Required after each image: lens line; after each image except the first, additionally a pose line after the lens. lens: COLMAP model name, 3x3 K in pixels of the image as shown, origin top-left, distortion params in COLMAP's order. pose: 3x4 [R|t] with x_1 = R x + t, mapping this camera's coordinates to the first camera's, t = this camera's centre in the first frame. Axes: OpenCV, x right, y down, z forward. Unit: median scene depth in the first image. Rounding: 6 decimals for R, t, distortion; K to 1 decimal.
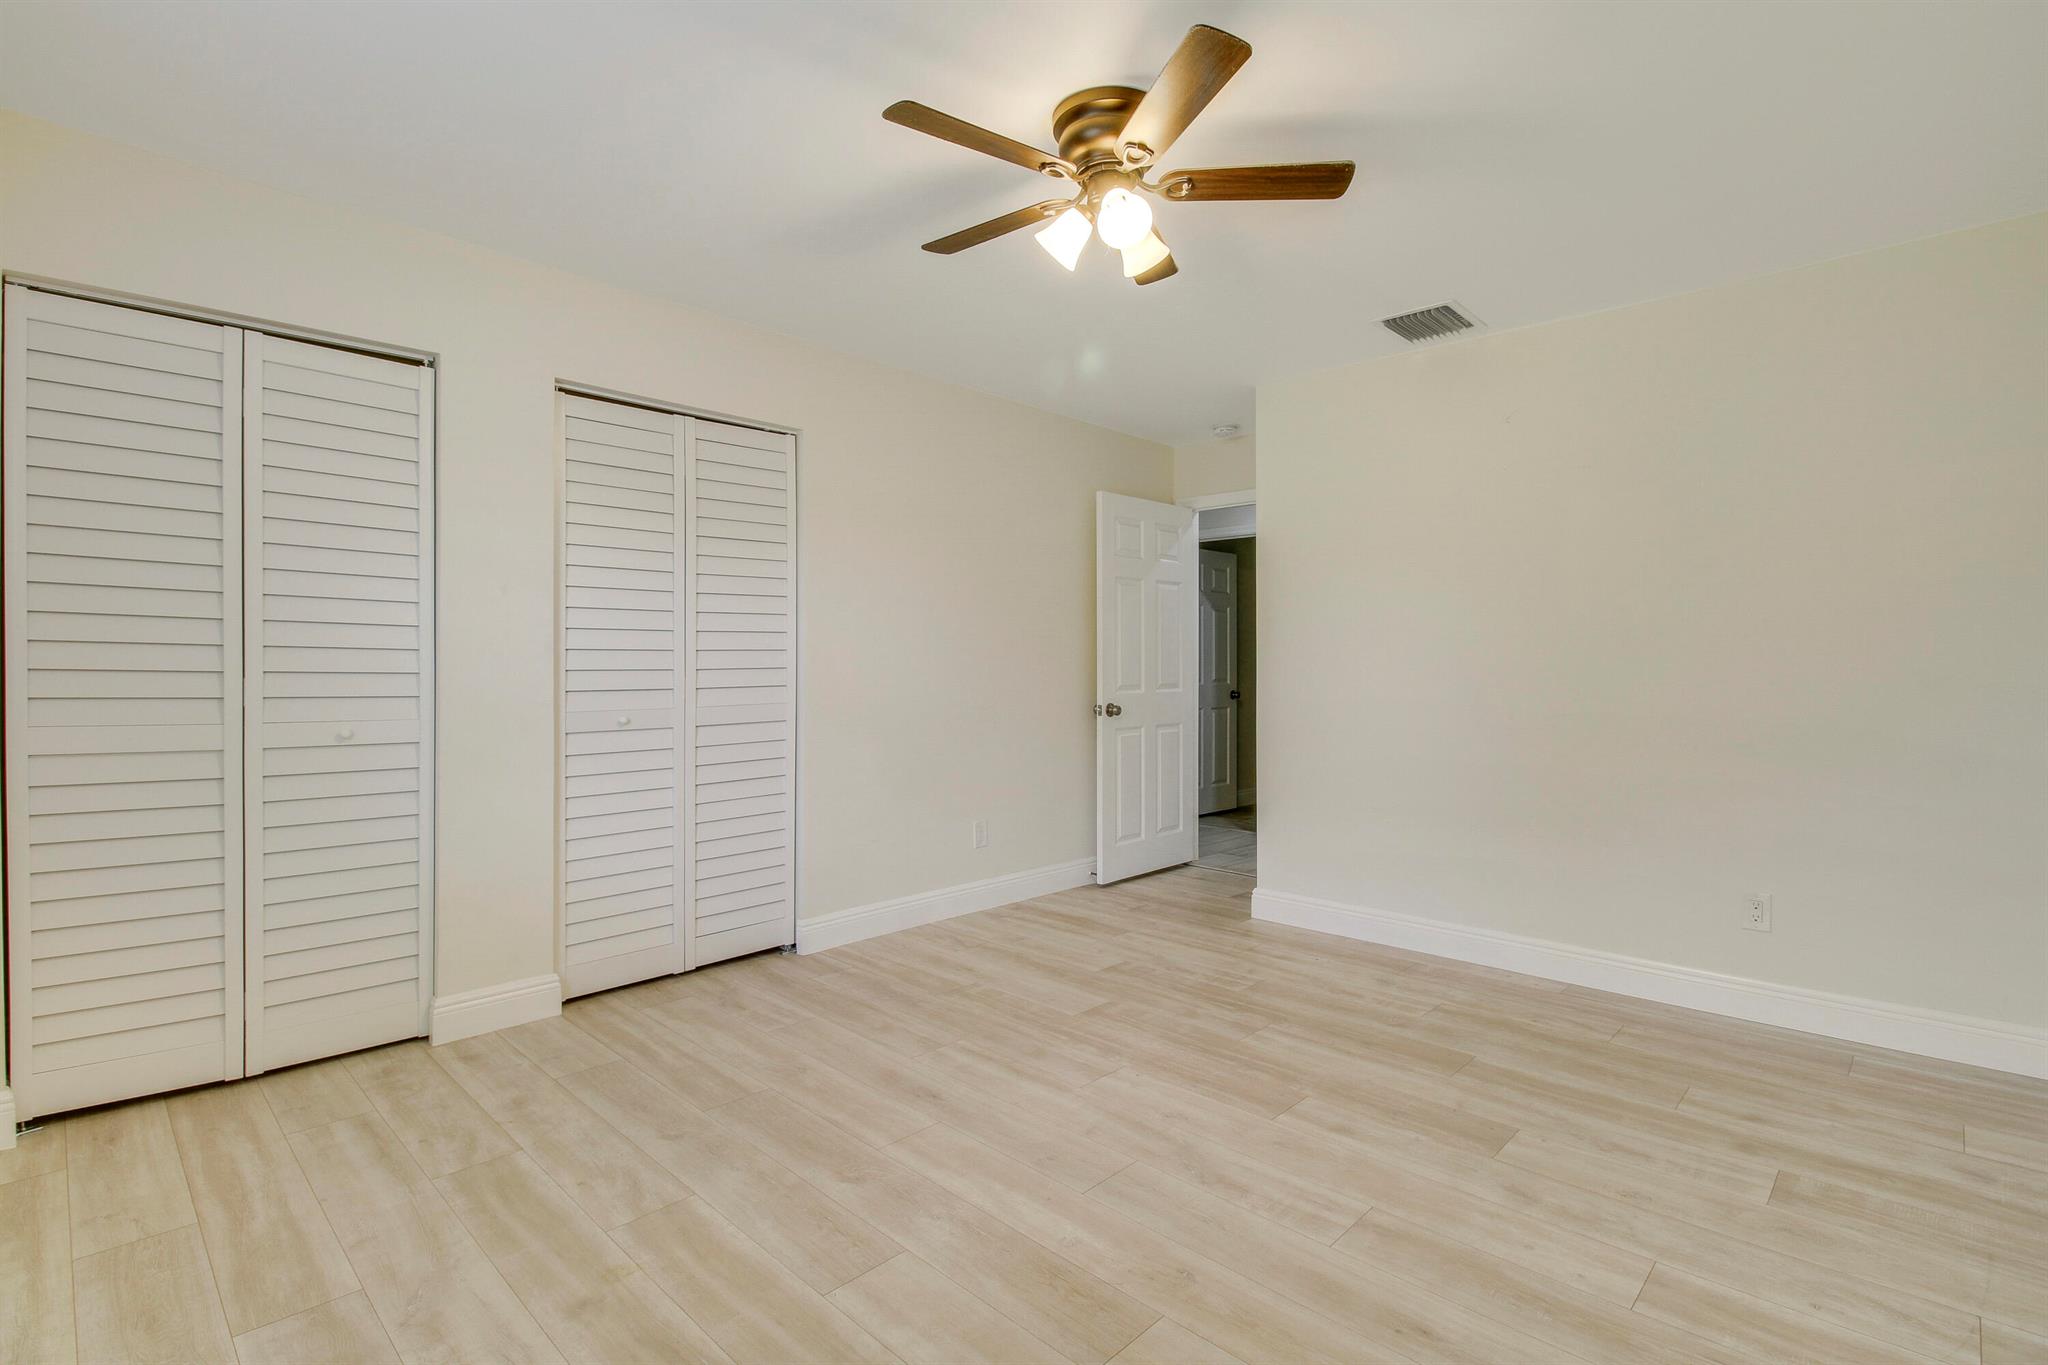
lens RADIAL K [[994.5, 0, 1048.5], [0, 994.5, 671.9], [0, 0, 1]] dist [0.001562, -0.012475]
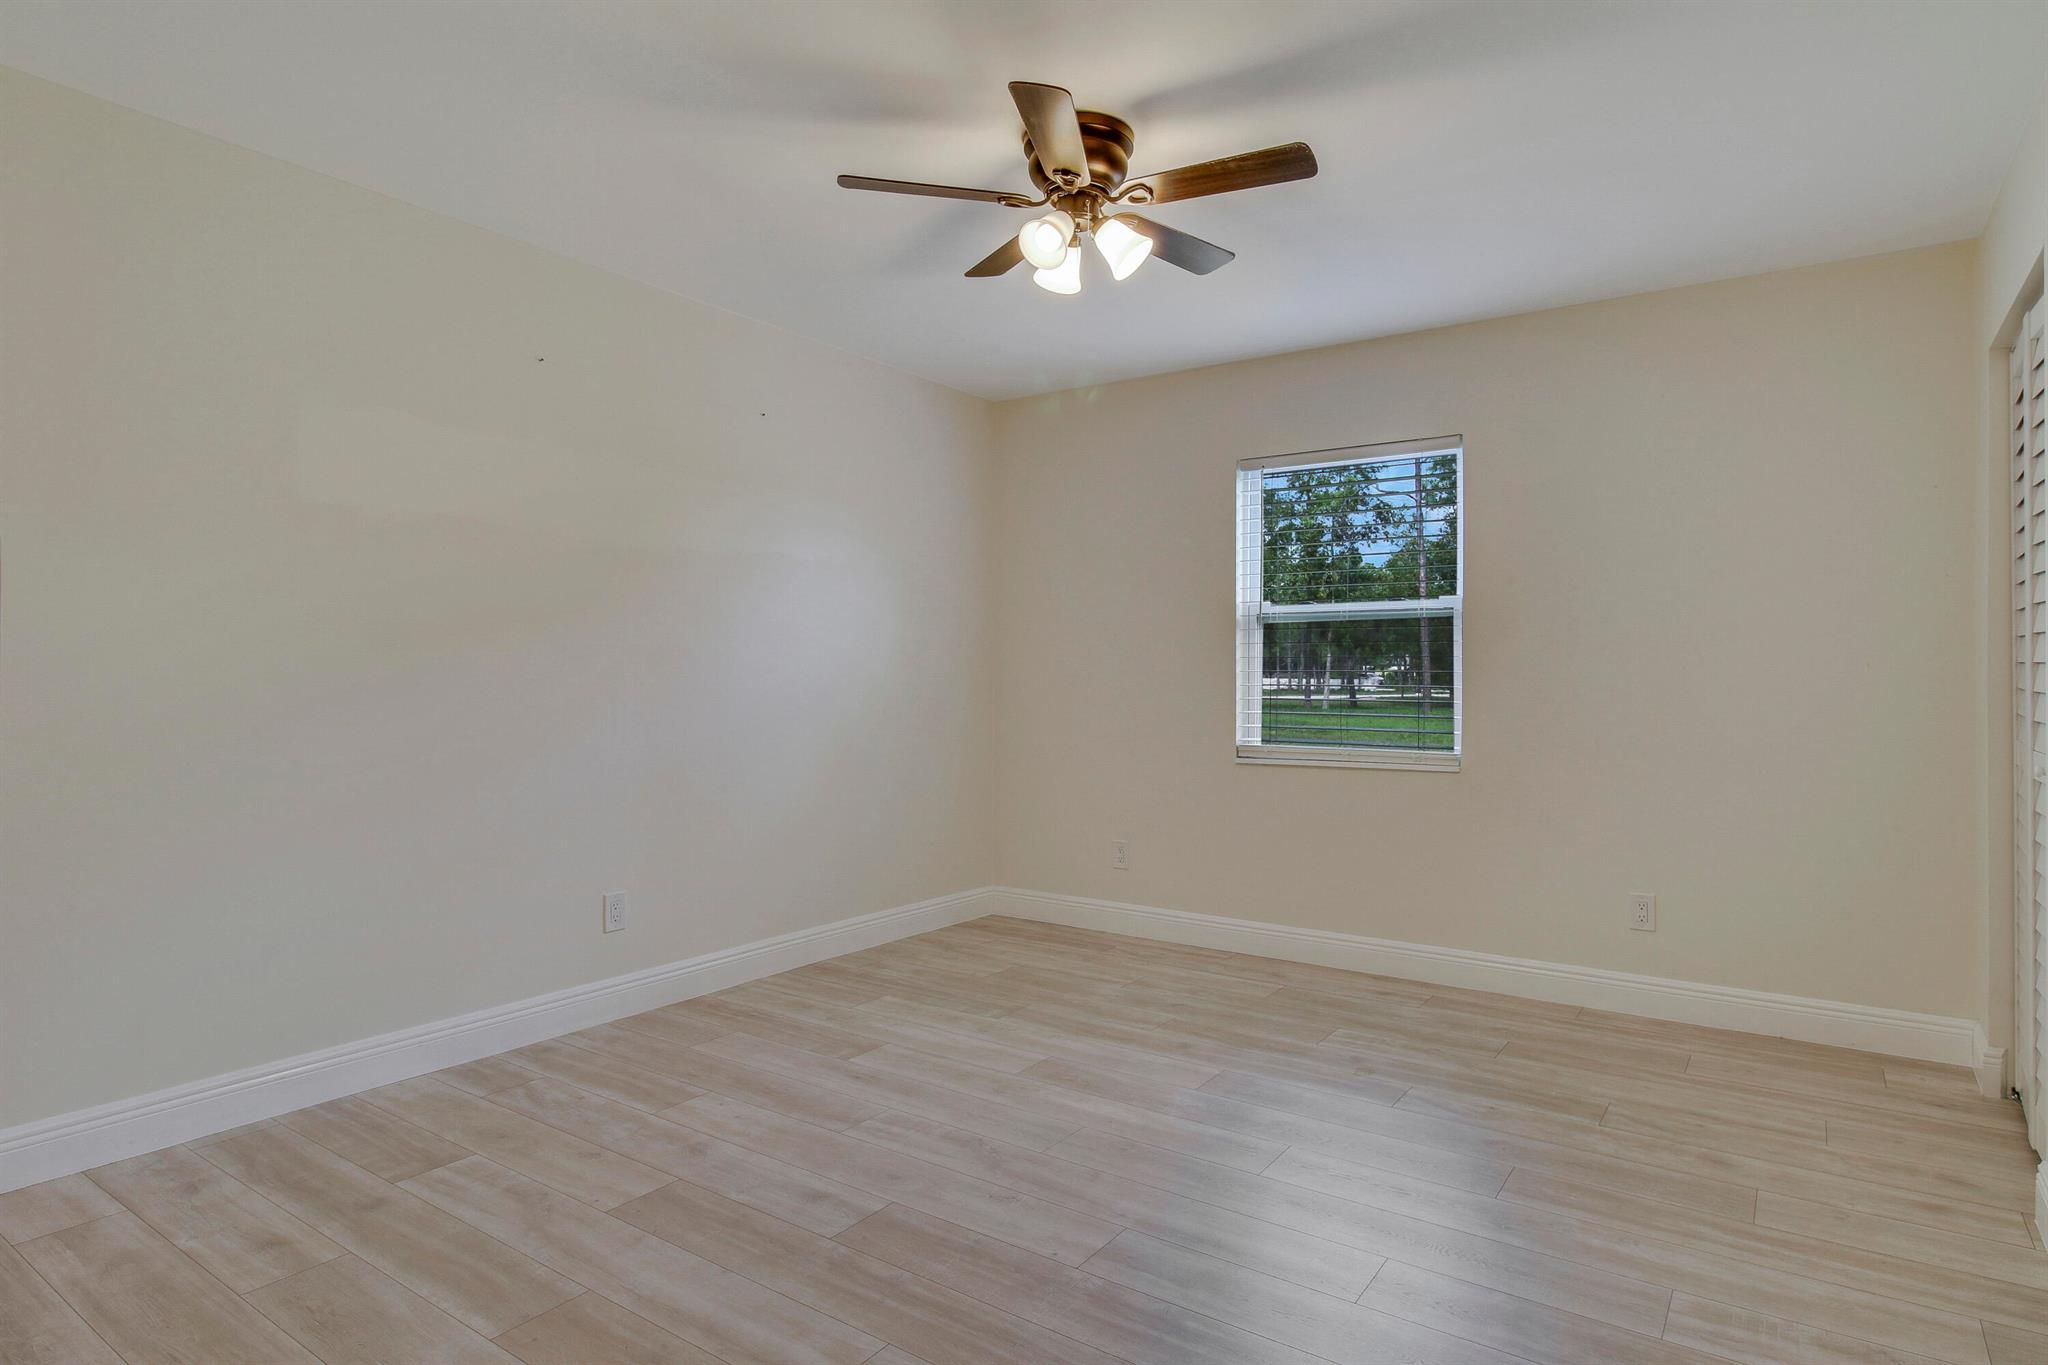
lens RADIAL K [[994.5, 0, 1048.5], [0, 994.5, 671.9], [0, 0, 1]] dist [0.001562, -0.012475]
pose [[-0.987119, -0.010554, -0.159636, 0.248774], [-0.011466, 0.999923, 0.004791, -0.015614], [0.159574, 0.006559, -0.987164, 1.990523]]
